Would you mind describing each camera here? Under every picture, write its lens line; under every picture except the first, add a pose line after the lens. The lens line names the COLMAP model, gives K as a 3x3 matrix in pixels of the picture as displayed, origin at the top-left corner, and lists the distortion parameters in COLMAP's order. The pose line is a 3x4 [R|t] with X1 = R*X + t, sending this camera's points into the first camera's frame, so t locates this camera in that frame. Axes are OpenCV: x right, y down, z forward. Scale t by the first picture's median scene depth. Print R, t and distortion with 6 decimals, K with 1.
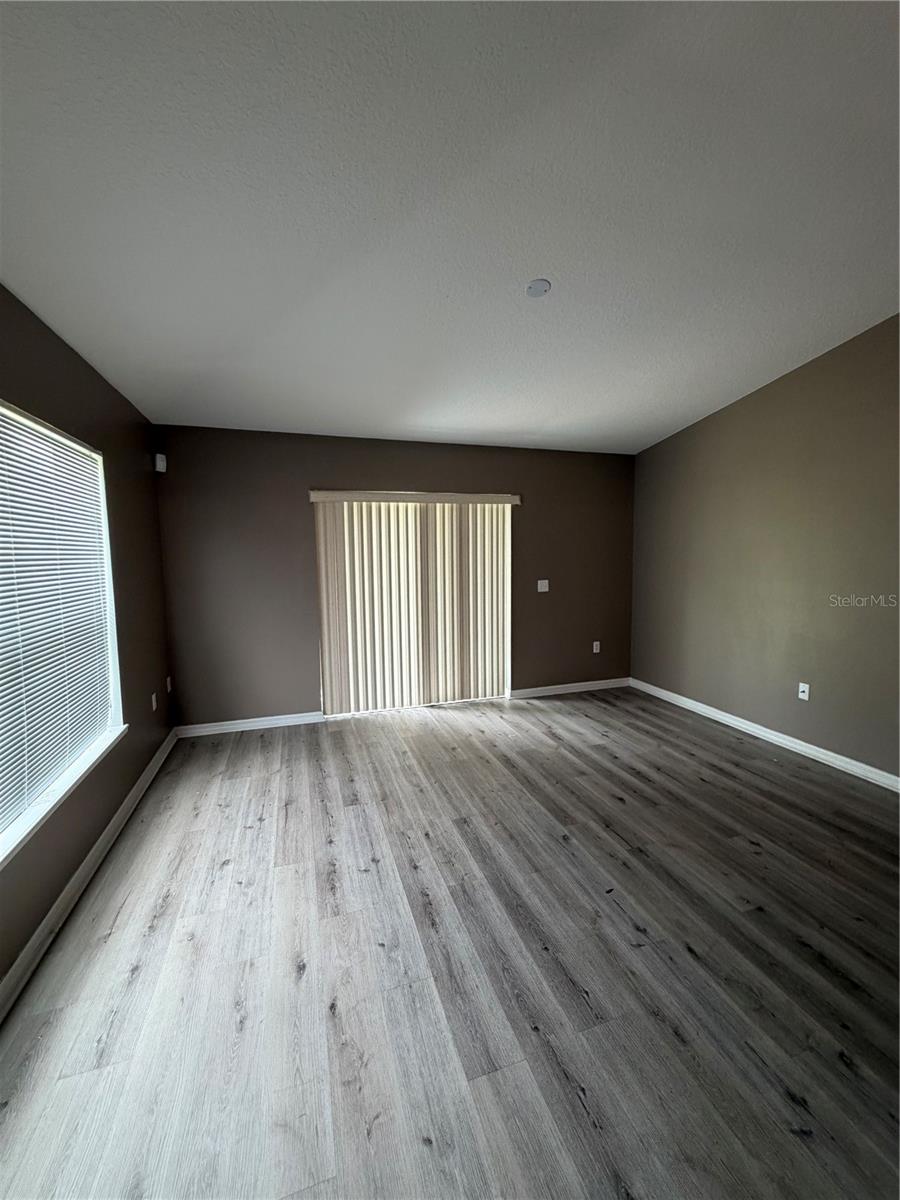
lens RADIAL K [[477.4, 0, 449.4], [0, 477.4, 598.4], [0, 0, 1]] dist [-0.001342, 0.000035]
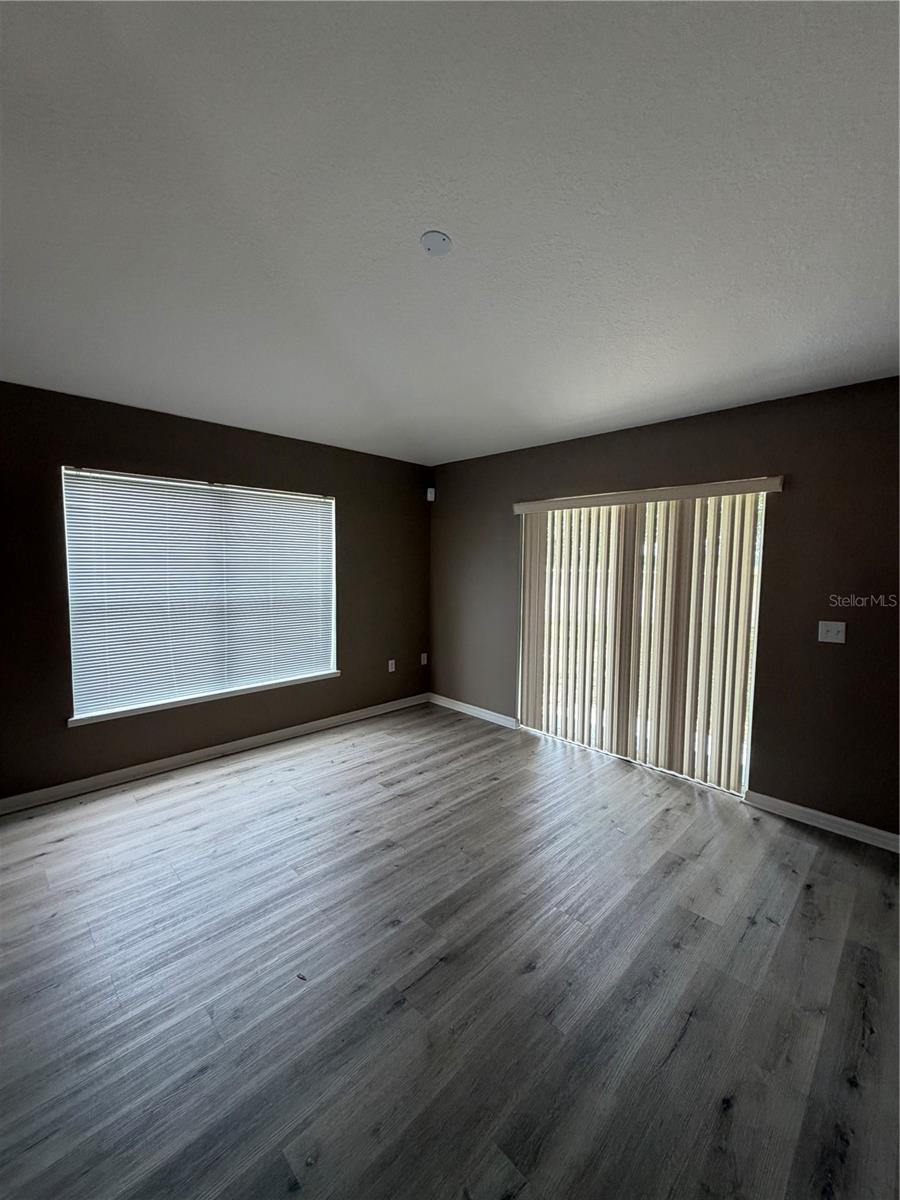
lens RADIAL K [[476.5, 0, 450.0], [0, 476.5, 600.0], [0, 0, 1]] dist [0.000812, 0.000438]
pose [[0.445144, 0.089174, -0.891008, 0.635628], [-0.102780, 0.993541, 0.048088, -0.057288], [0.889541, 0.070172, 0.451434, 0.456359]]
